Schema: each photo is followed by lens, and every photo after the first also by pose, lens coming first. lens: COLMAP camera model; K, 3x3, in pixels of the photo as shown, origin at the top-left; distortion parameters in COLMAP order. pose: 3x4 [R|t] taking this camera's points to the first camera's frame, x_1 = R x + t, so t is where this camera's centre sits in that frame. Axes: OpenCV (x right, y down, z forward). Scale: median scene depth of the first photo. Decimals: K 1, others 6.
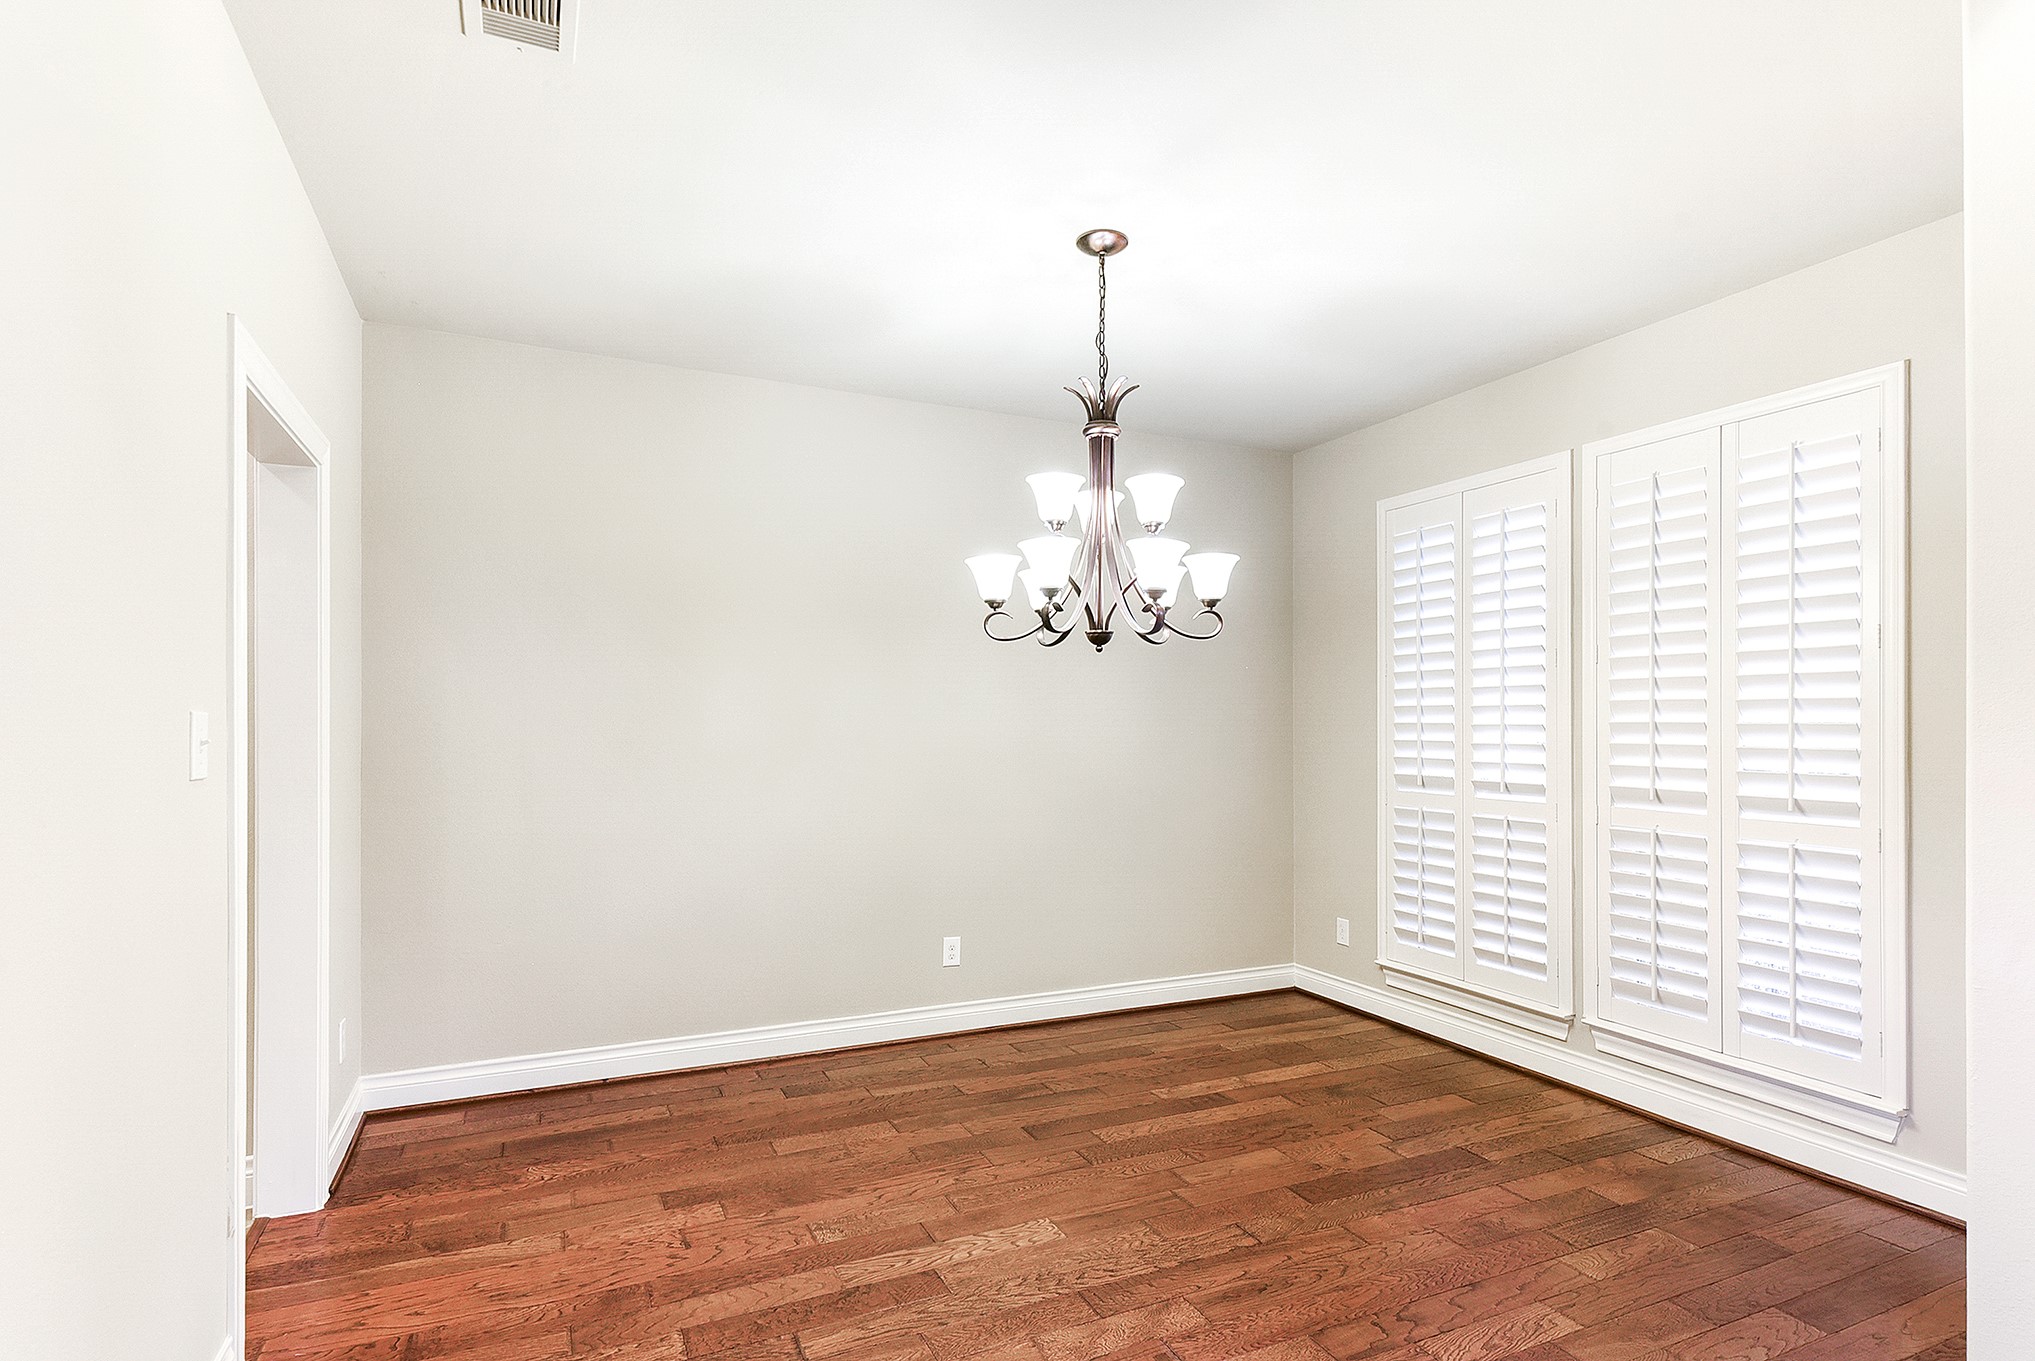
lens RADIAL K [[1018.9, 0, 1022.9], [0, 1018.9, 696.7], [0, 0, 1]] dist [0.003386, -0.000615]
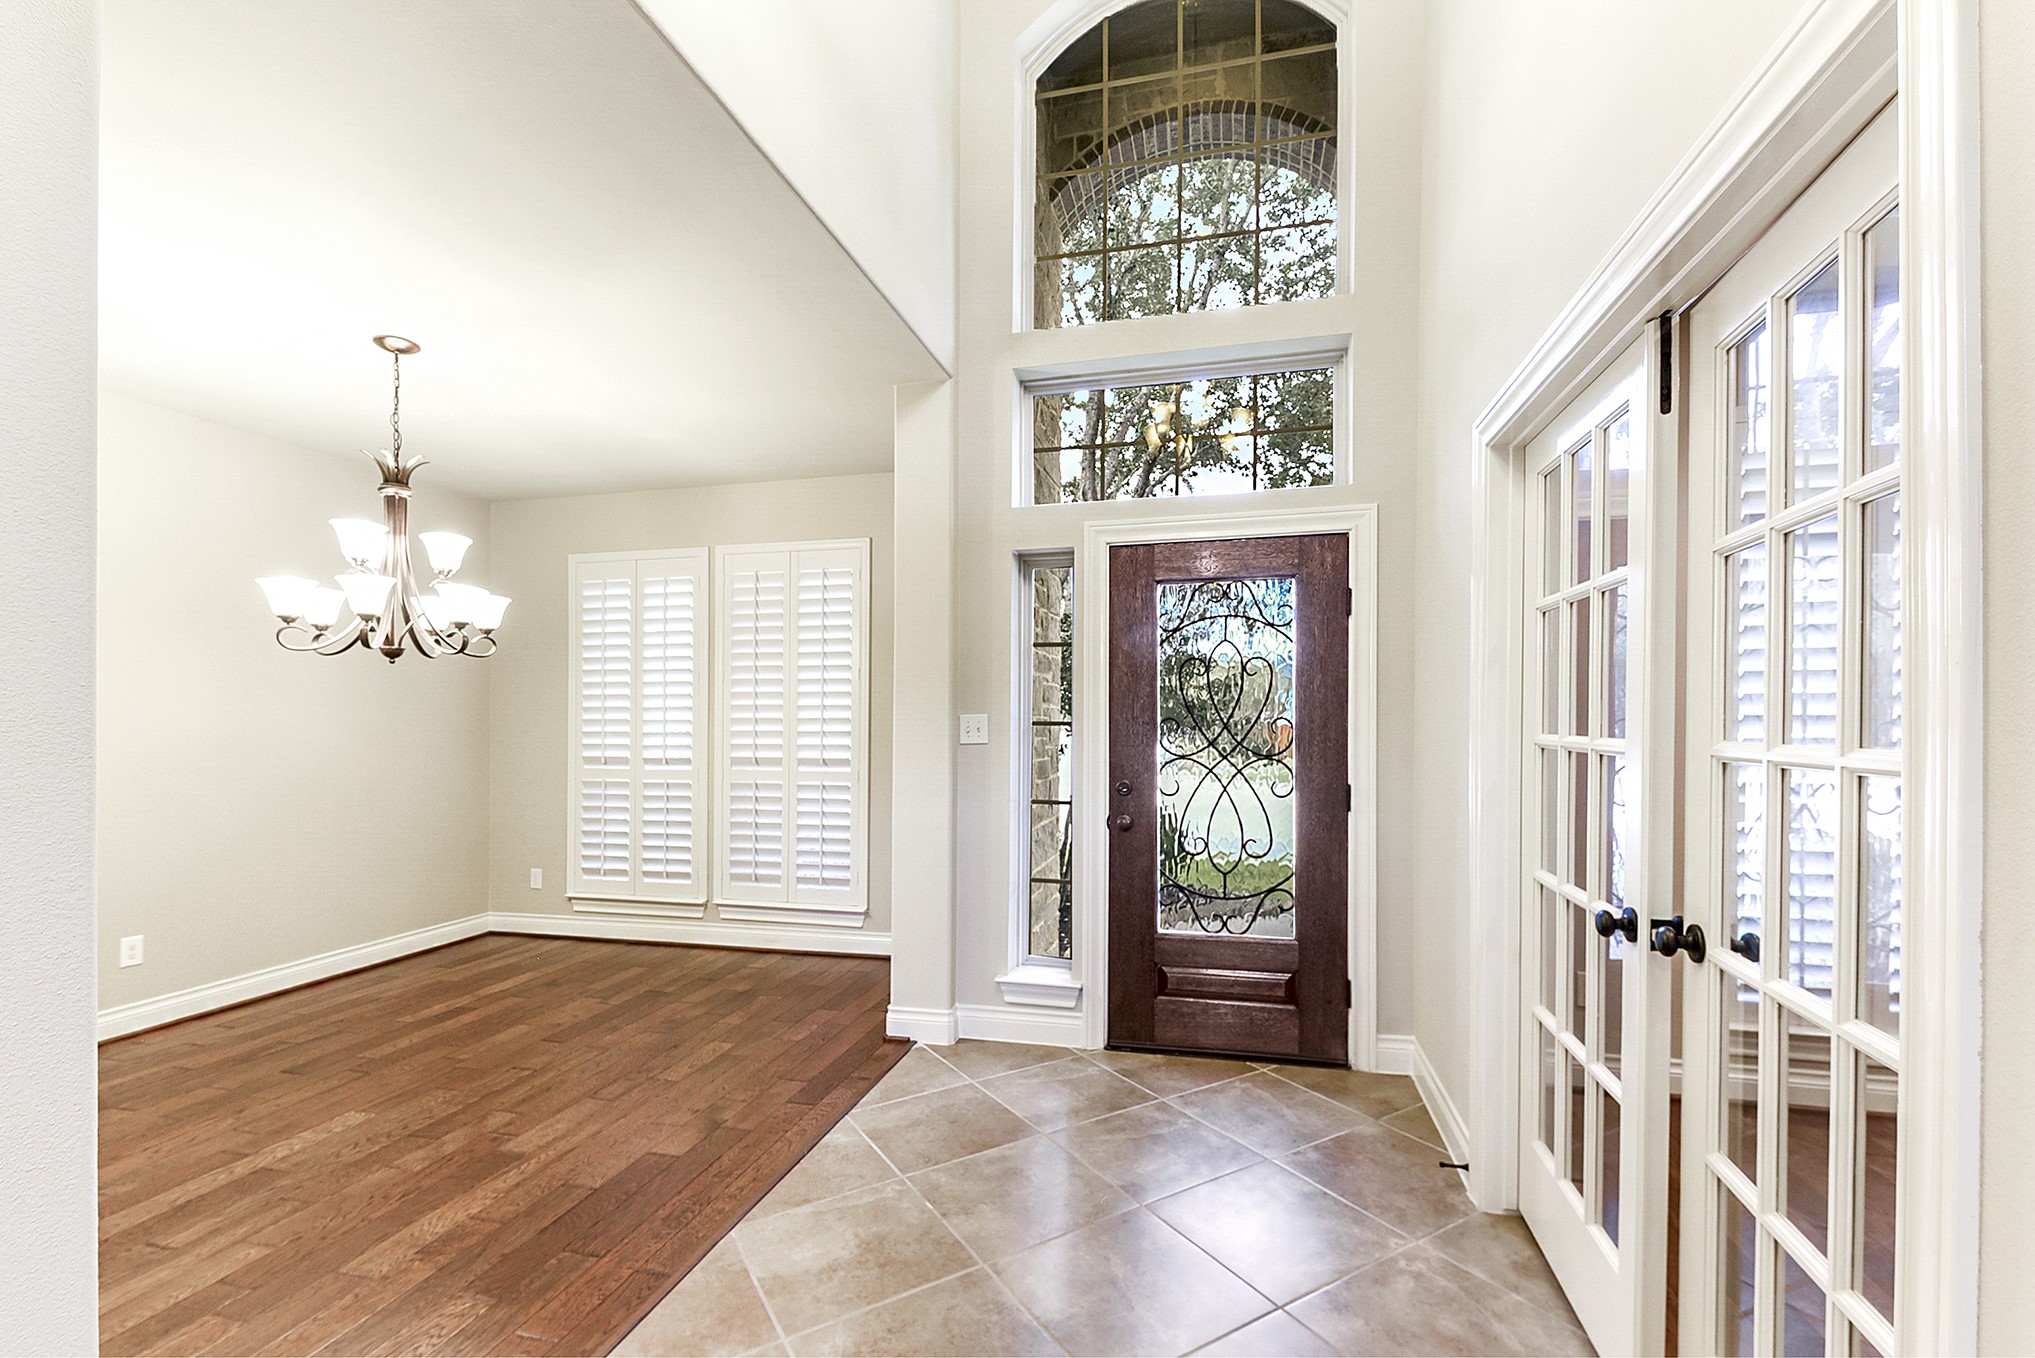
lens RADIAL K [[902.7, 0, 1019.3], [0, 902.7, 730.4], [0, 0, 1]] dist [0.003226, -0.000102]
pose [[0.627088, -0.013657, 0.778829, -0.270799], [-0.015680, 0.999422, 0.030150, -0.006438], [-0.778791, -0.031119, 0.626511, -0.279879]]
